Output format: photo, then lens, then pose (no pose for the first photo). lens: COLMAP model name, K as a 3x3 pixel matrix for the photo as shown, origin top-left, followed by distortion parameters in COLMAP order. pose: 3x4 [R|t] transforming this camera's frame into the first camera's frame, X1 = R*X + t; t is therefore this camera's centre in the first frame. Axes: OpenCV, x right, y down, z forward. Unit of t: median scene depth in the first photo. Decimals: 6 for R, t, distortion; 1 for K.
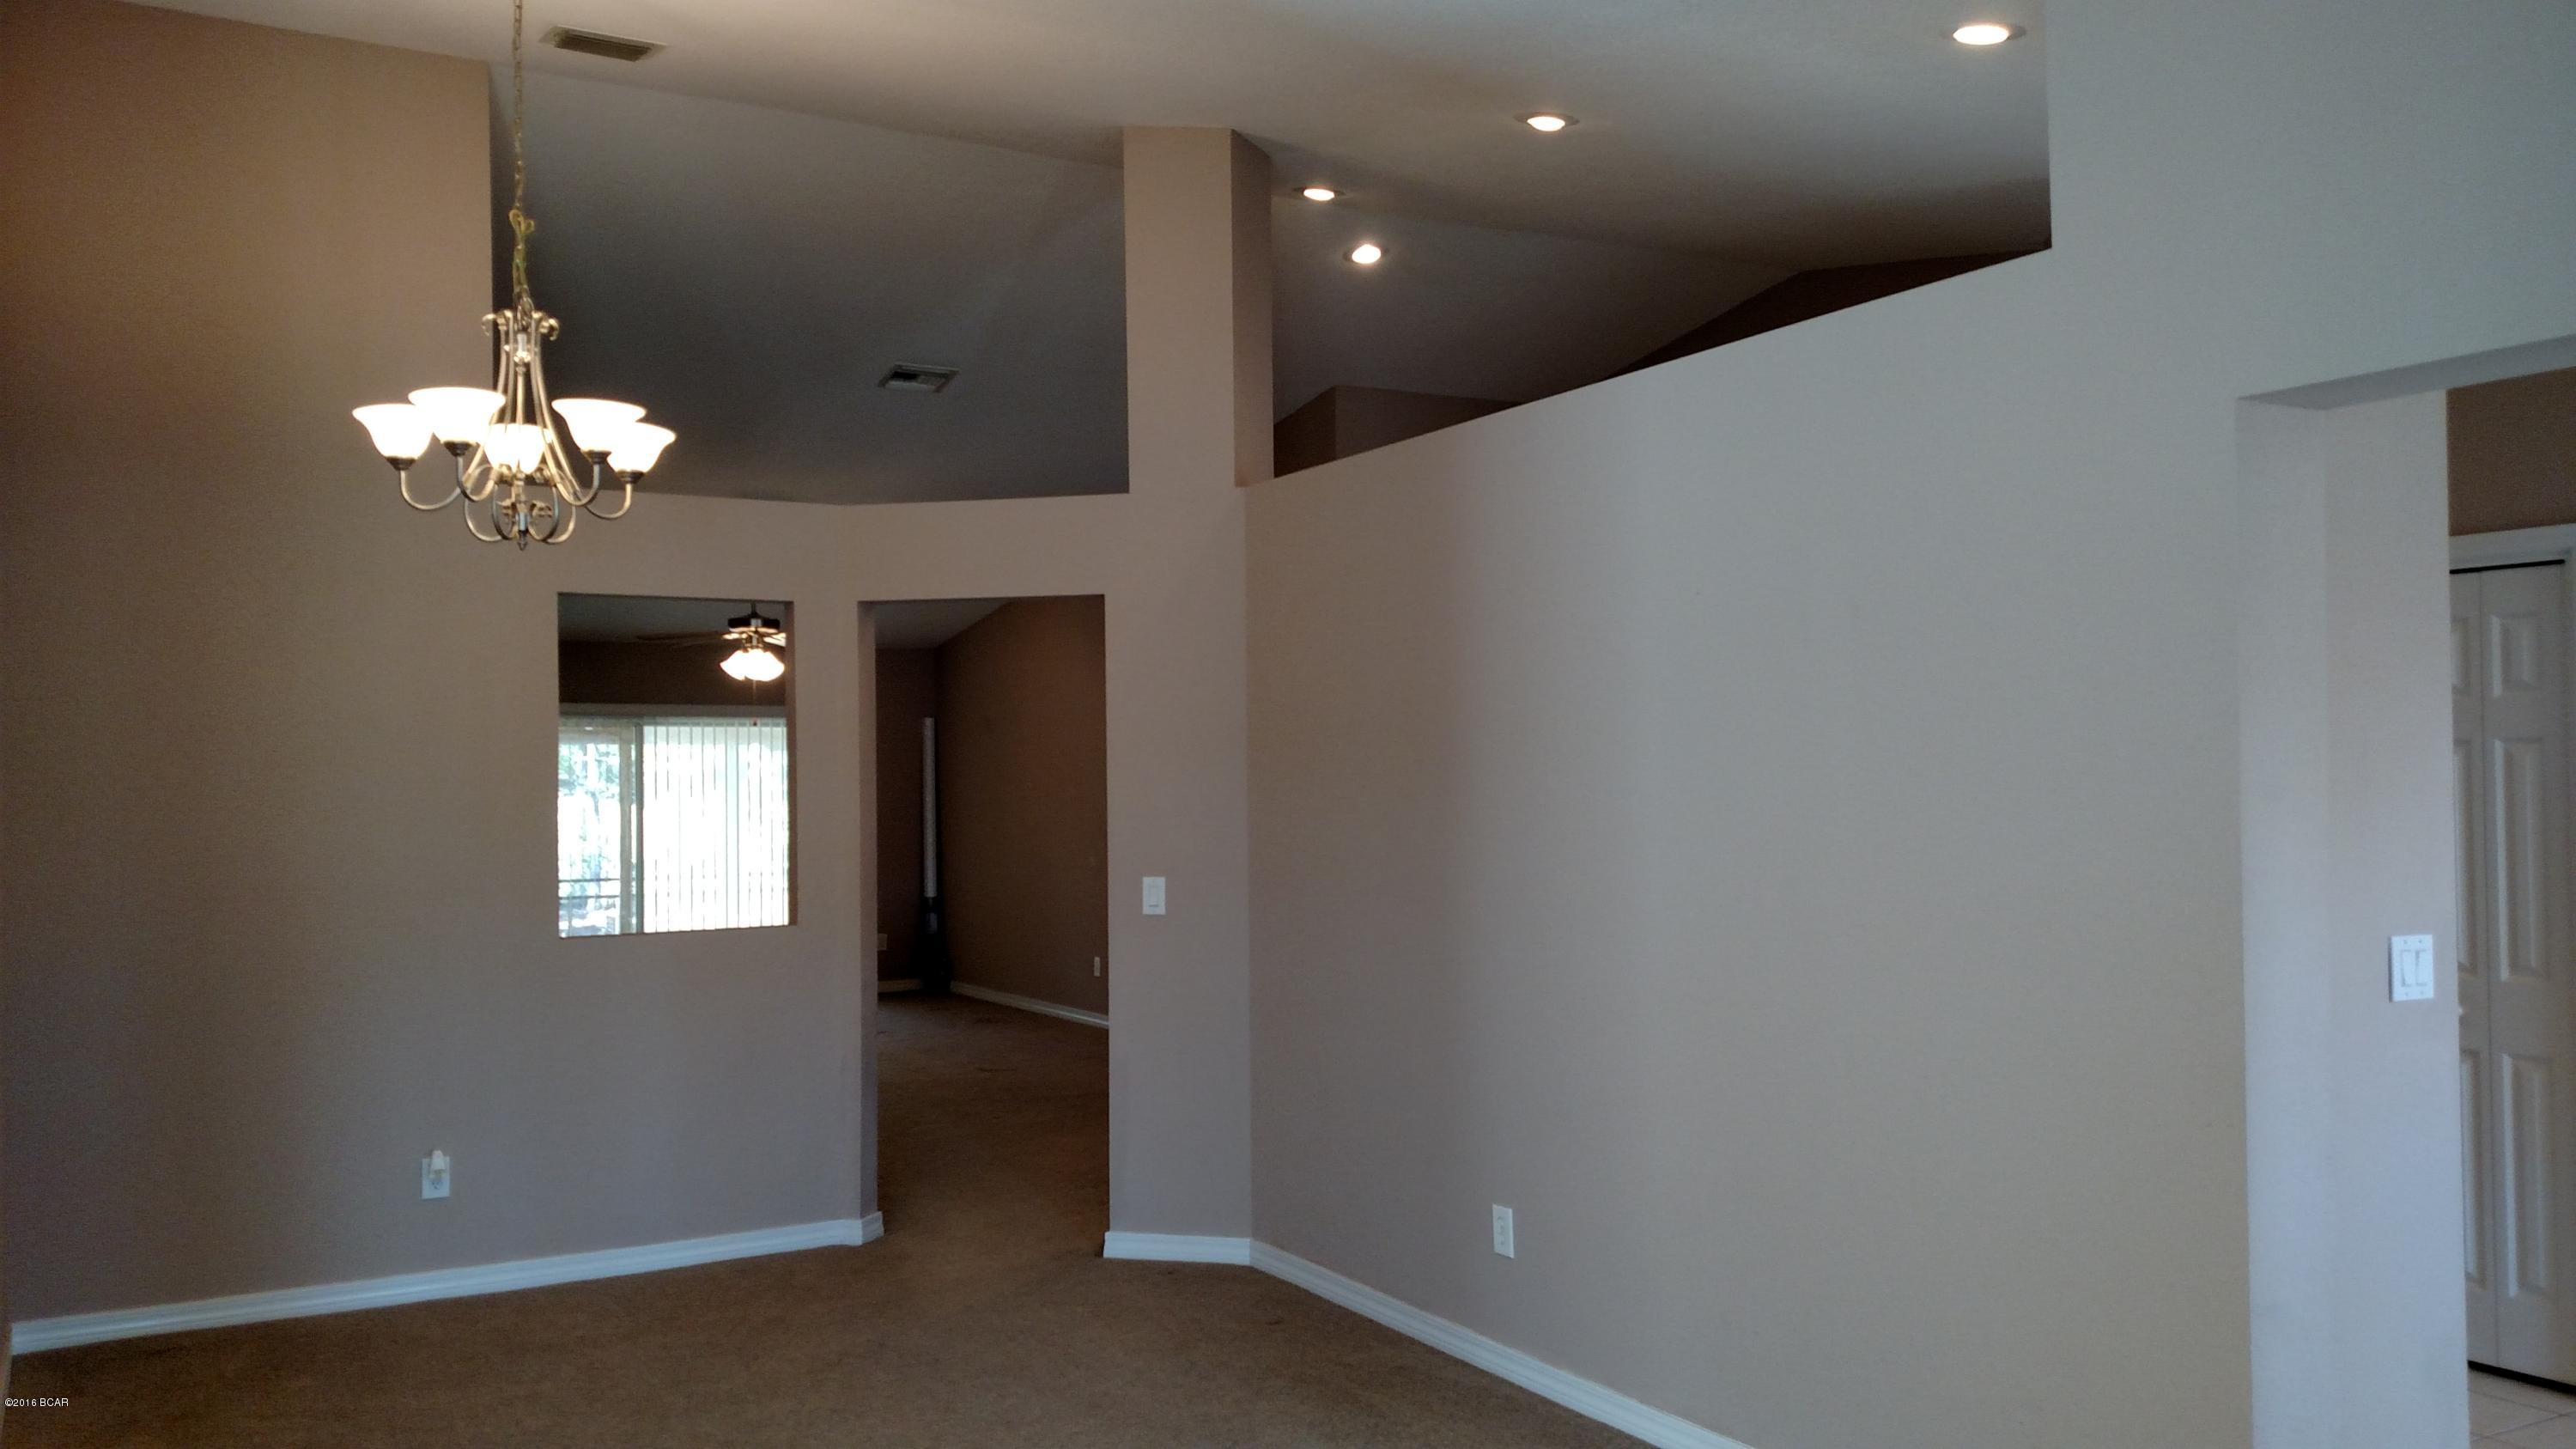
lens RADIAL K [[2019.3, 0, 1291.1], [0, 2019.3, 733.8], [0, 0, 1]] dist [0.098686, -0.139269]
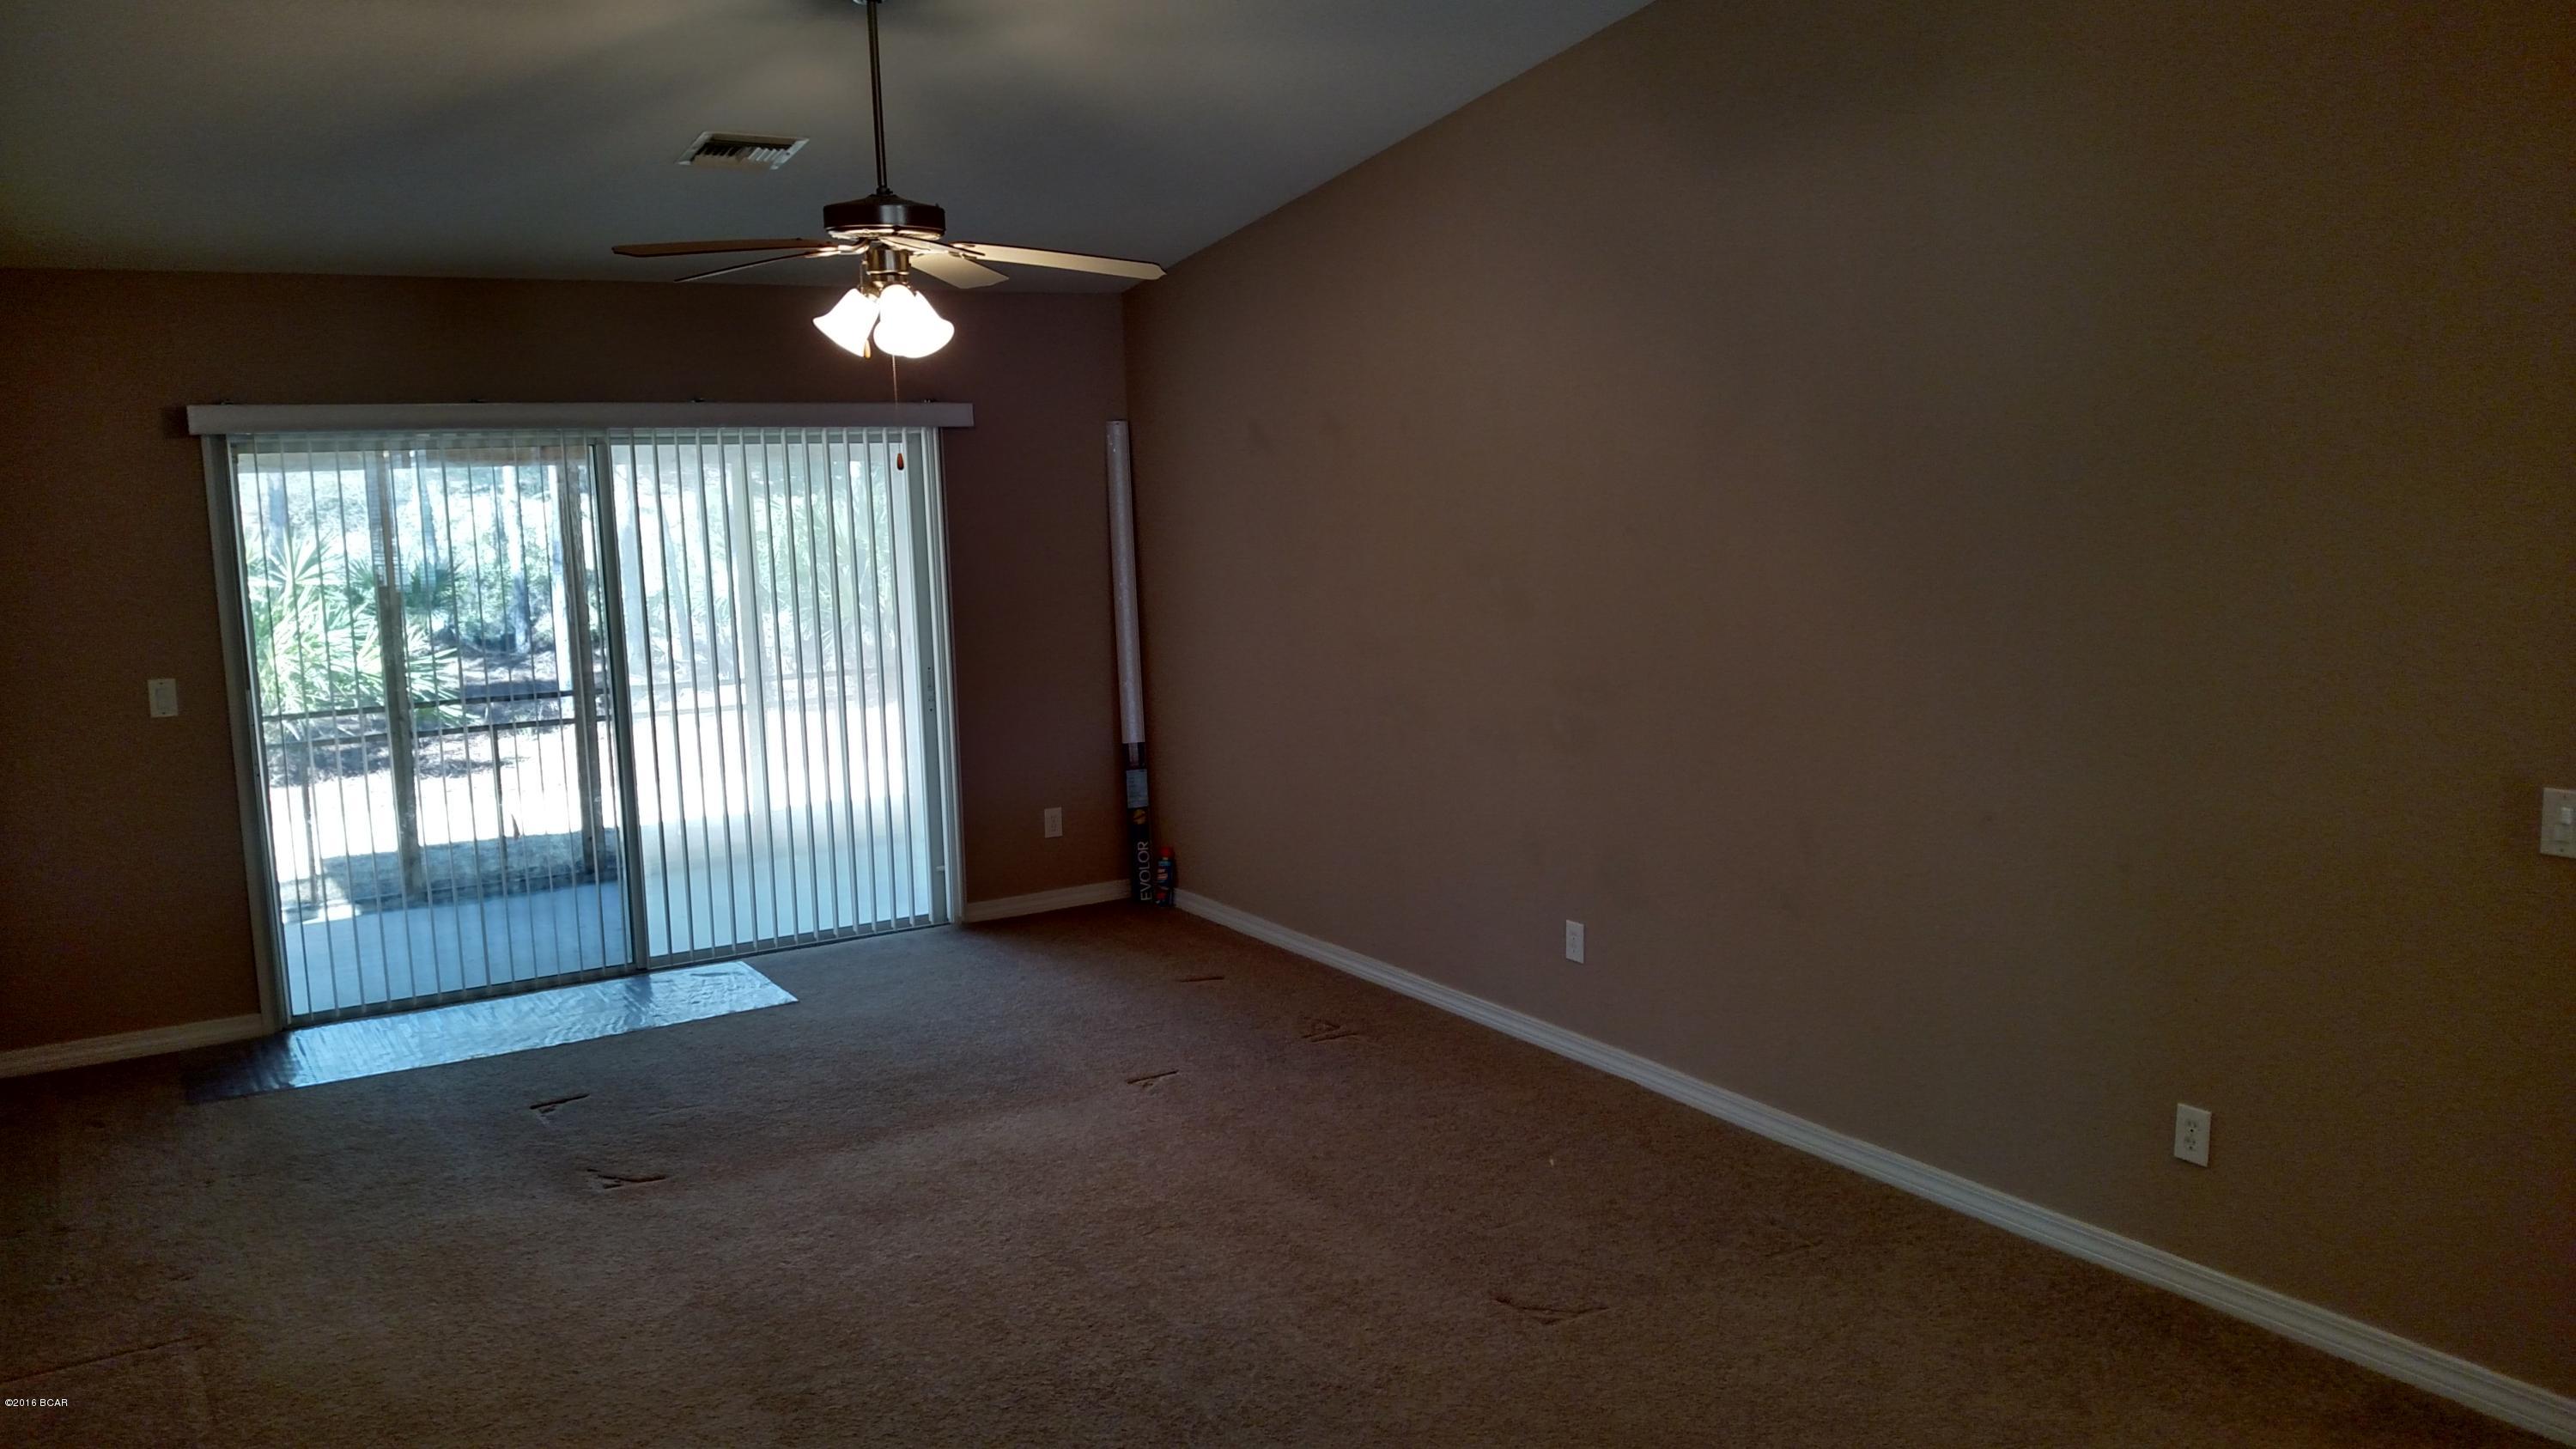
lens RADIAL K [[2019.3, 0, 1287.3], [0, 2019.3, 720.3], [0, 0, 1]] dist [0.098686, -0.139269]
pose [[0.999584, -0.008626, 0.027529, -0.314107], [0.004228, 0.987750, 0.155990, -0.028913], [-0.028537, -0.155809, 0.987375, 0.923238]]
